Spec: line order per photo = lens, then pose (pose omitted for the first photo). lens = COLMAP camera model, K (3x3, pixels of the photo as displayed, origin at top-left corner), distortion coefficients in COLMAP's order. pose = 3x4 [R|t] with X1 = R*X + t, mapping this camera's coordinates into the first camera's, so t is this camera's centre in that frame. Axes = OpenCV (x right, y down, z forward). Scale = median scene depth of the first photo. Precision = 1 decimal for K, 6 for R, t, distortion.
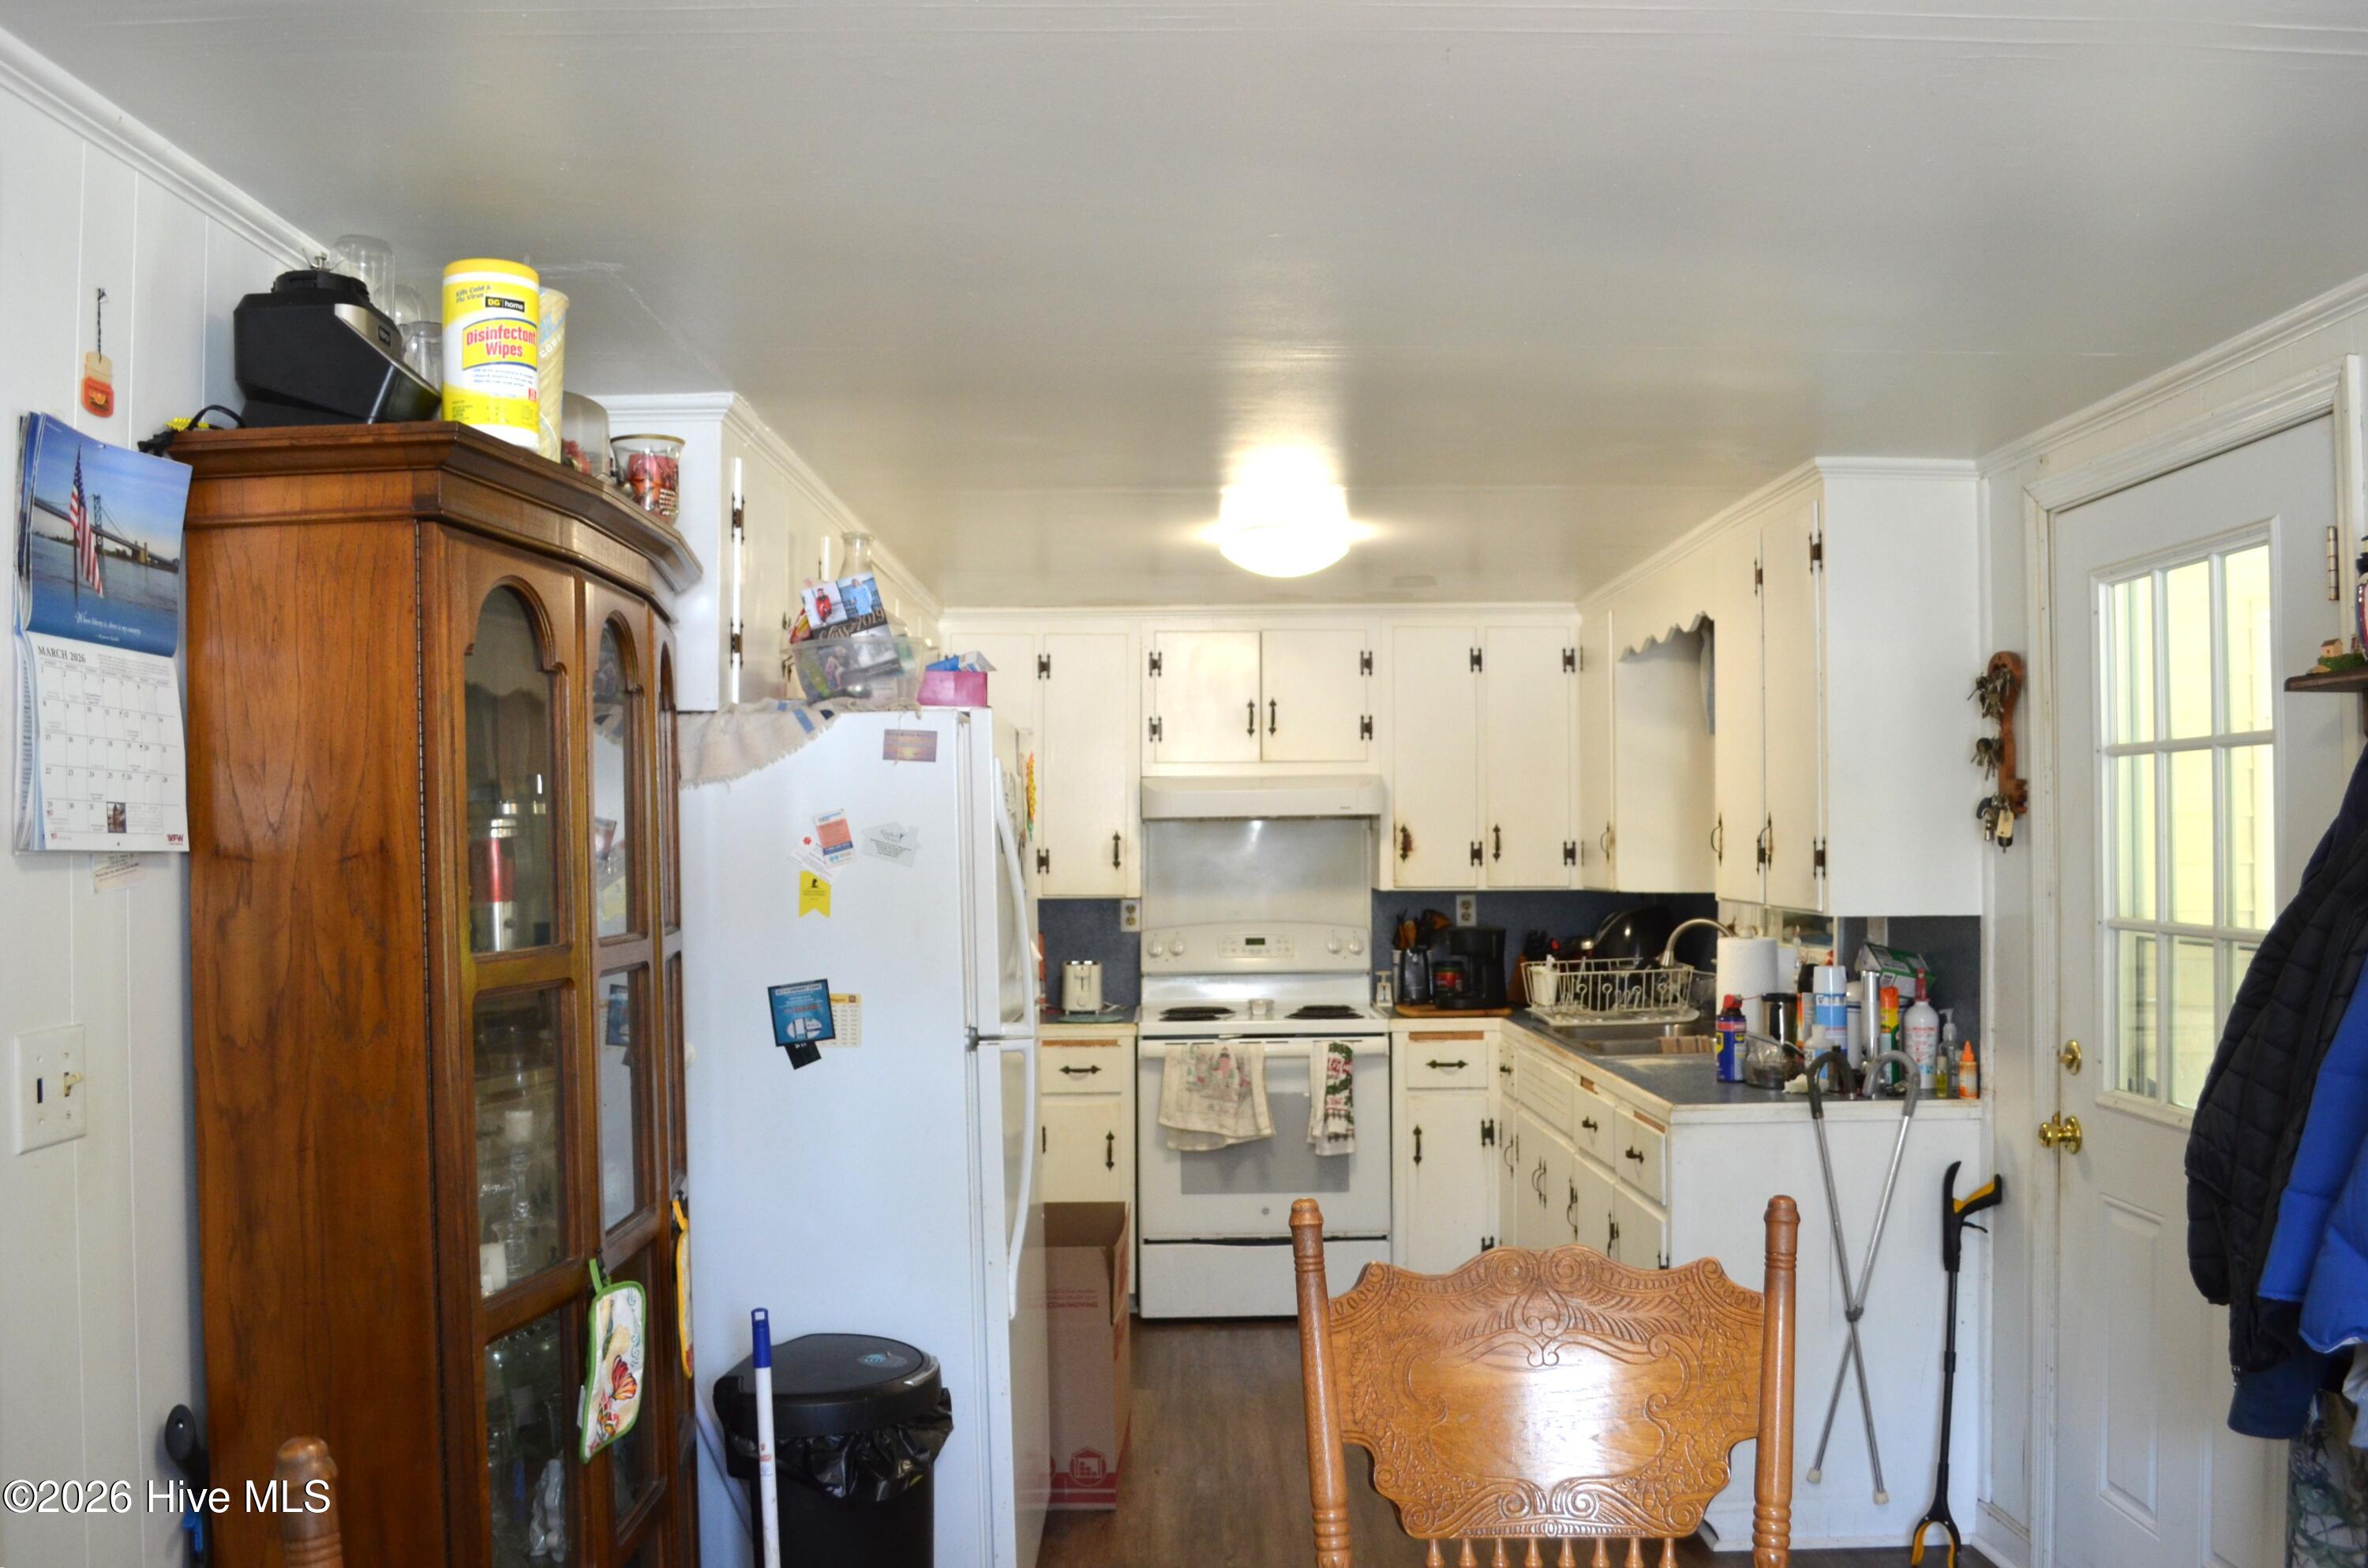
lens RADIAL K [[1870.4, 0, 1184.0], [0, 1870.4, 784.0], [0, 0, 1]] dist [-0.079199, 0.011619]
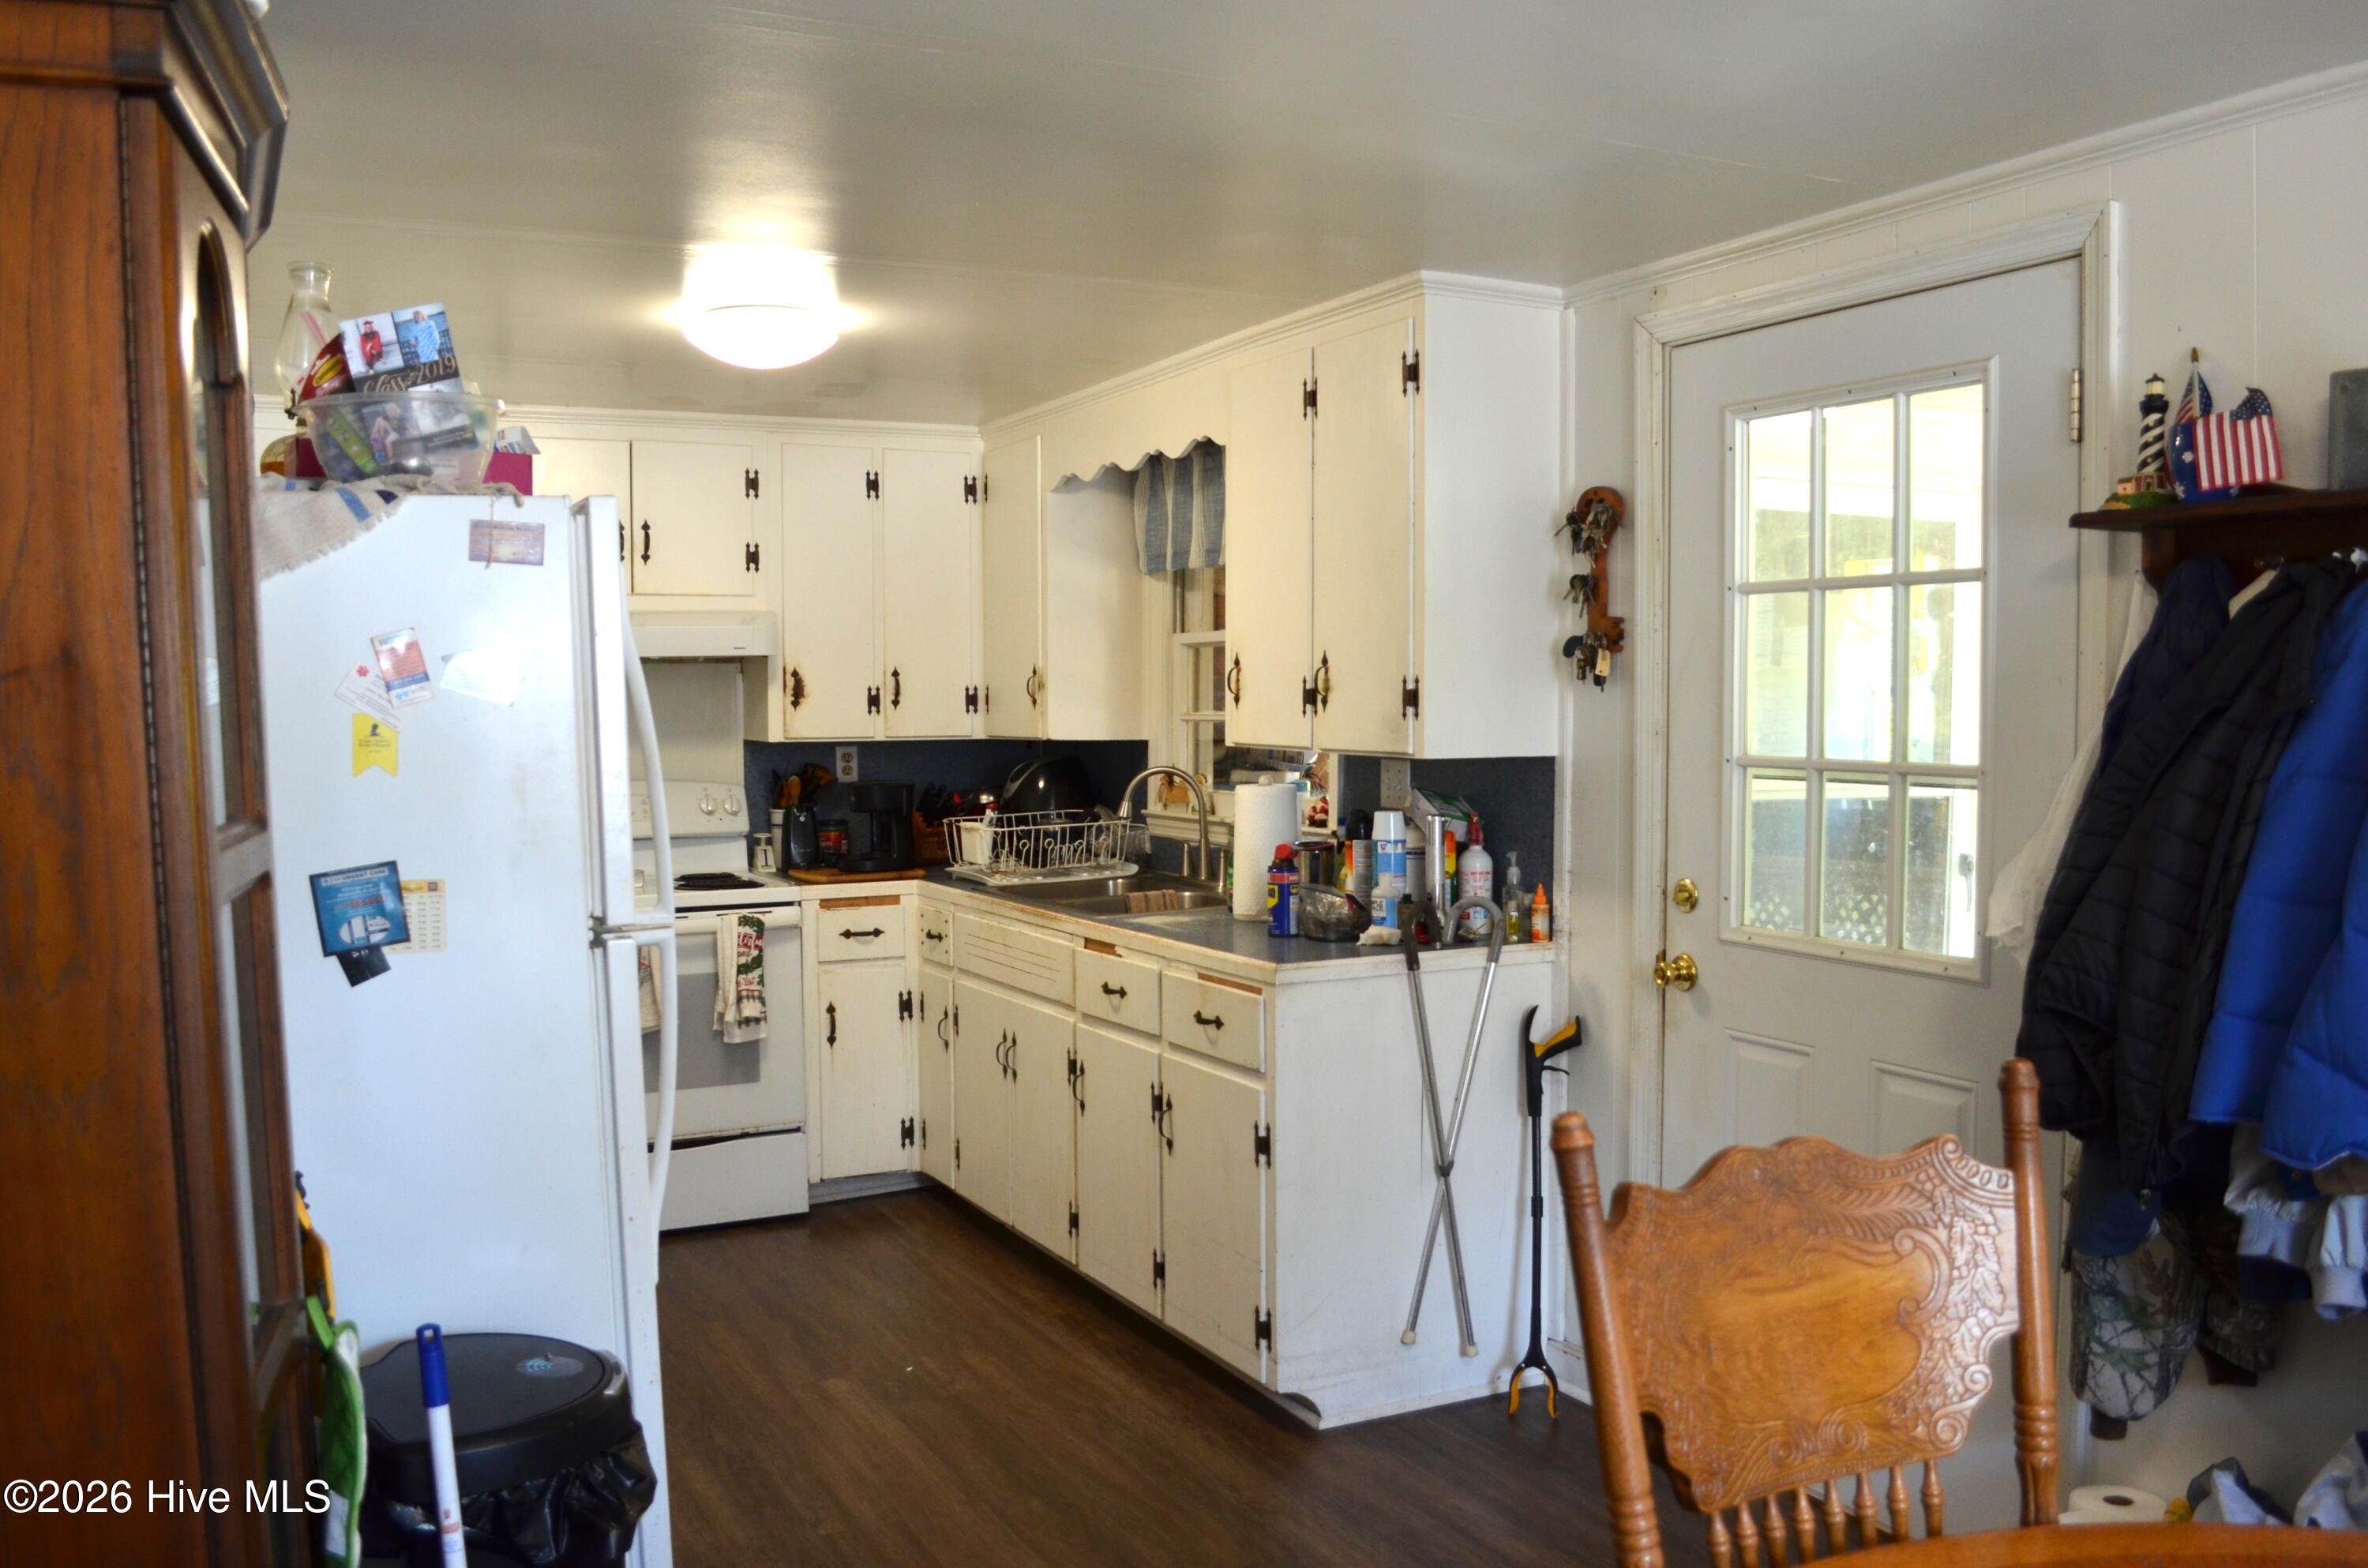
lens RADIAL K [[1915.3, 0, 1139.2], [0, 1915.3, 783.7], [0, 0, 1]] dist [-0.077644, 0.007765]
pose [[0.903633, -0.020643, 0.427810, -0.135088], [-0.011630, 0.997287, 0.072689, 0.009469], [-0.428150, -0.070659, 0.900941, 0.115677]]
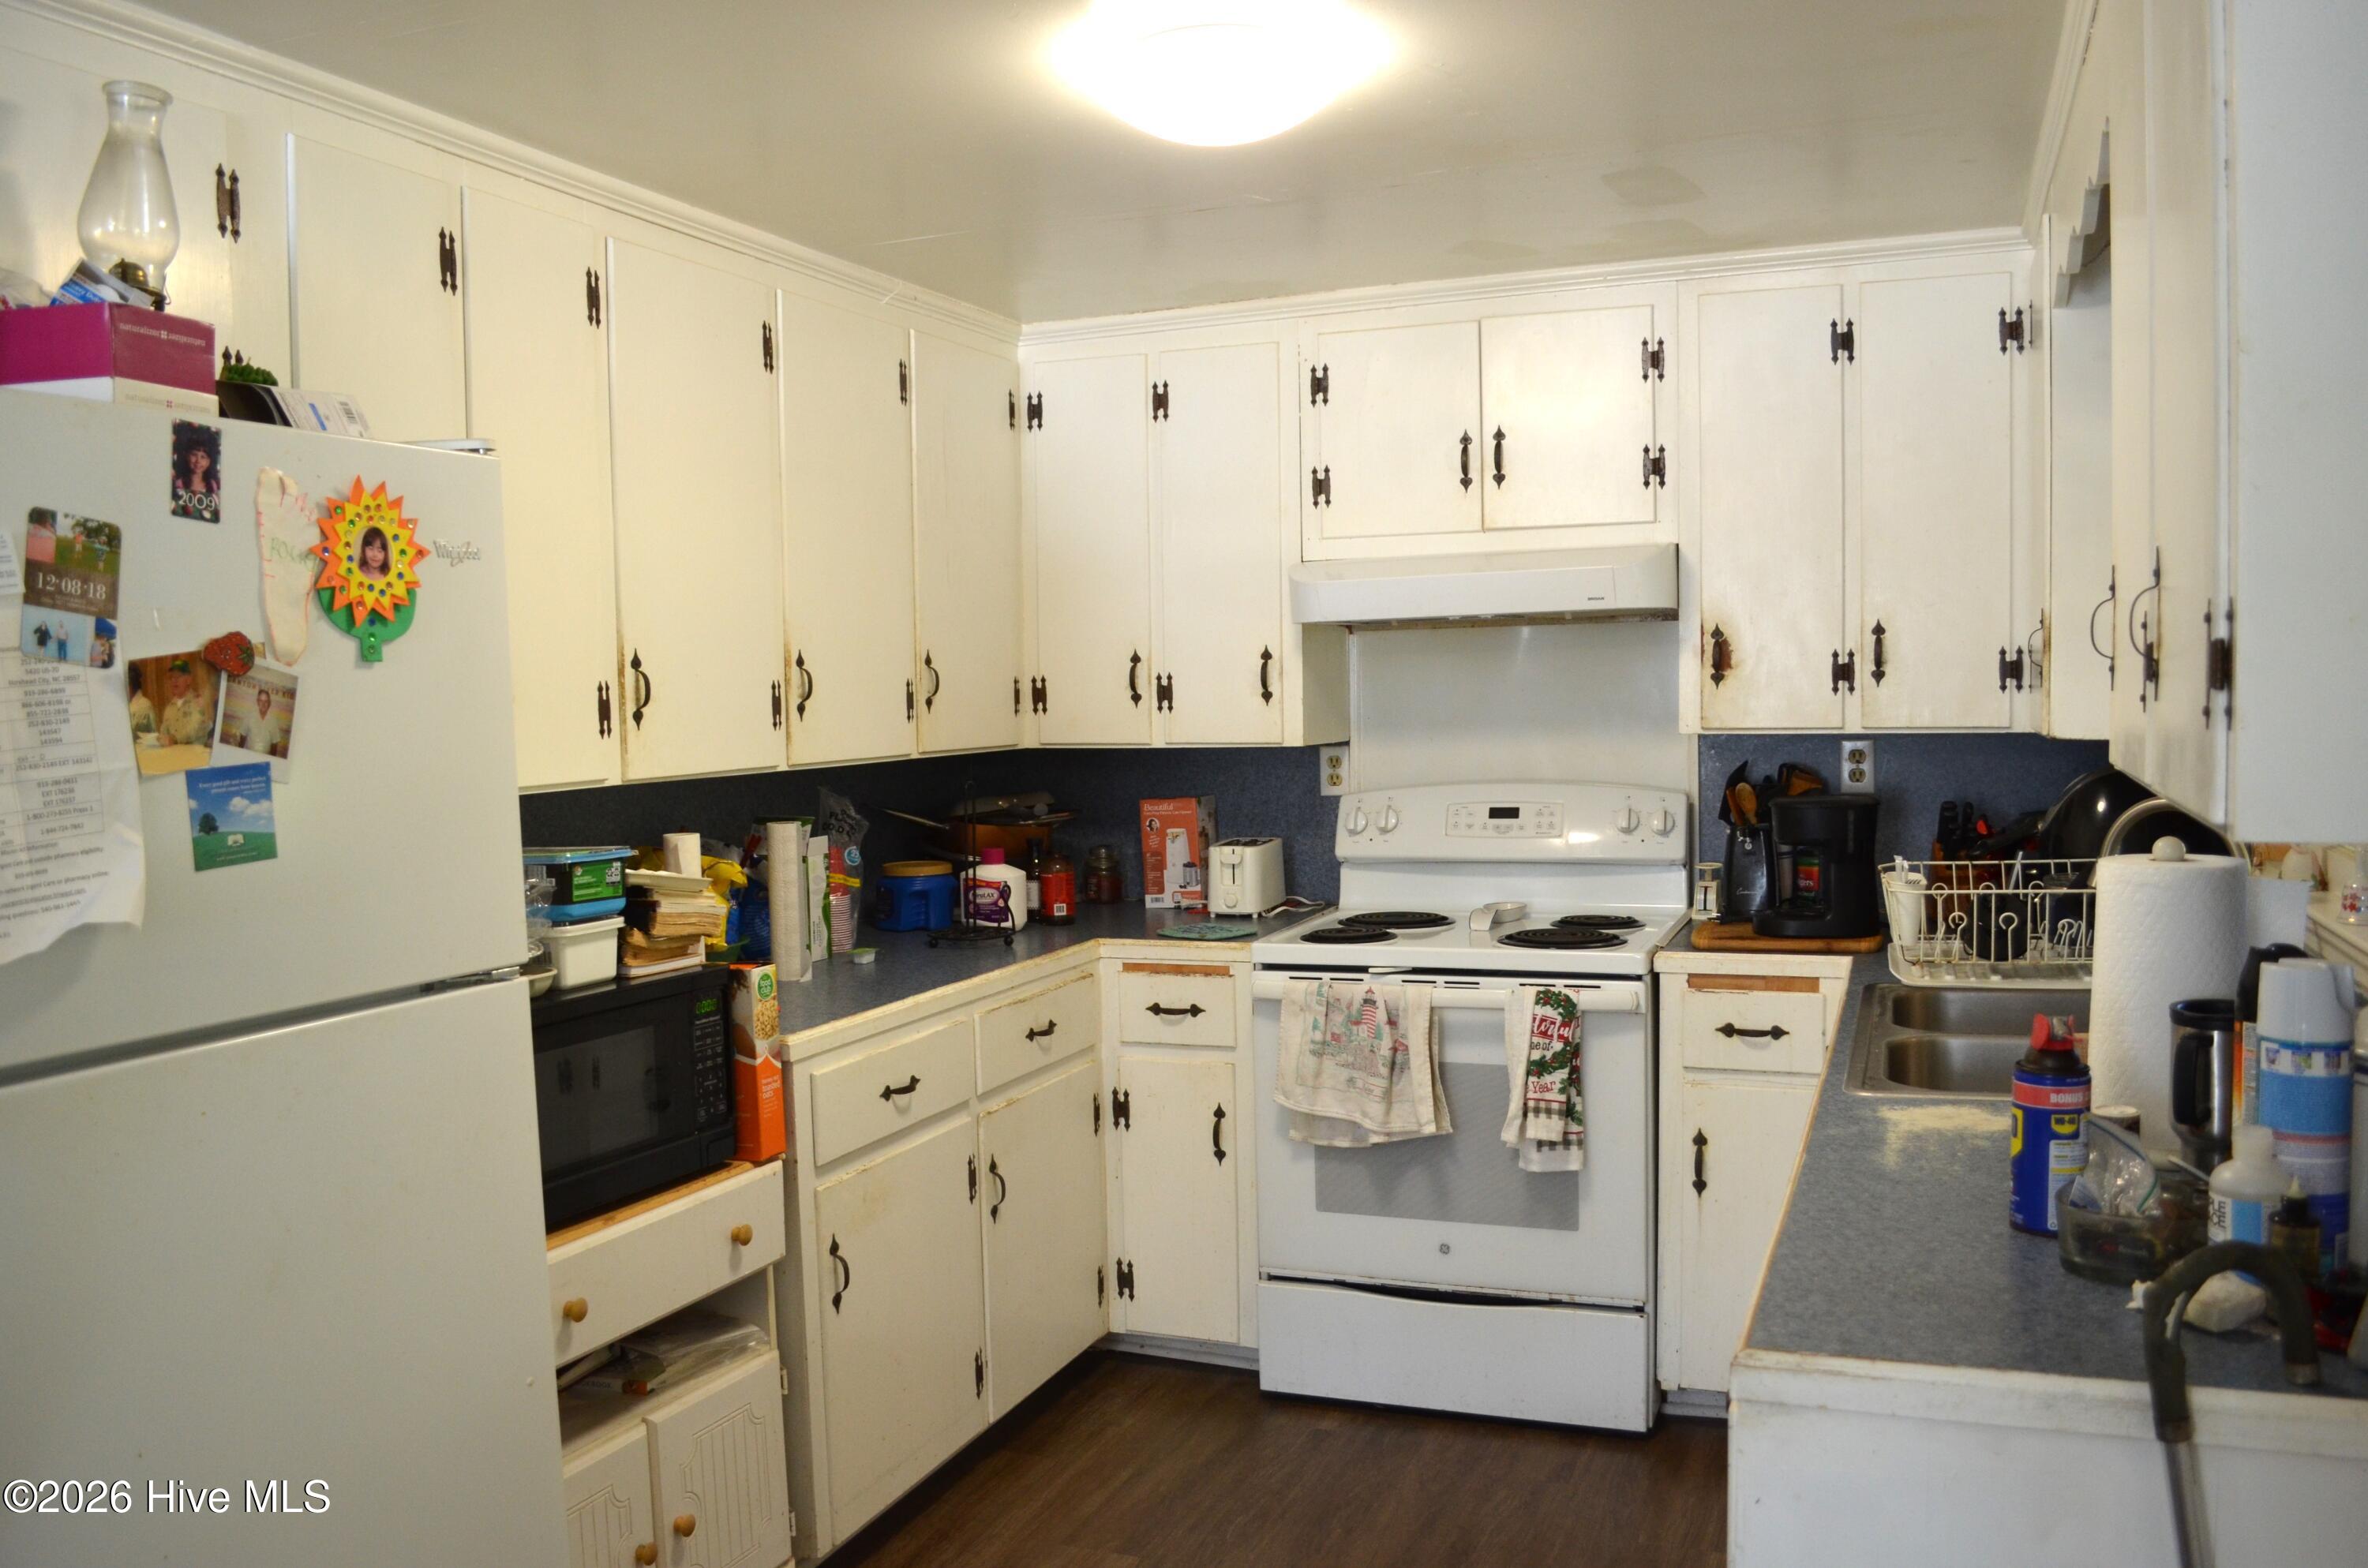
lens RADIAL K [[1832.4, 0, 1224.3], [0, 1832.4, 795.8], [0, 0, 1]] dist [-0.052397, -0.003092]
pose [[0.934409, 0.007086, -0.356131, 0.194170], [0.027792, 0.995304, 0.092723, 0.018973], [0.355116, -0.096539, 0.929824, 0.422786]]
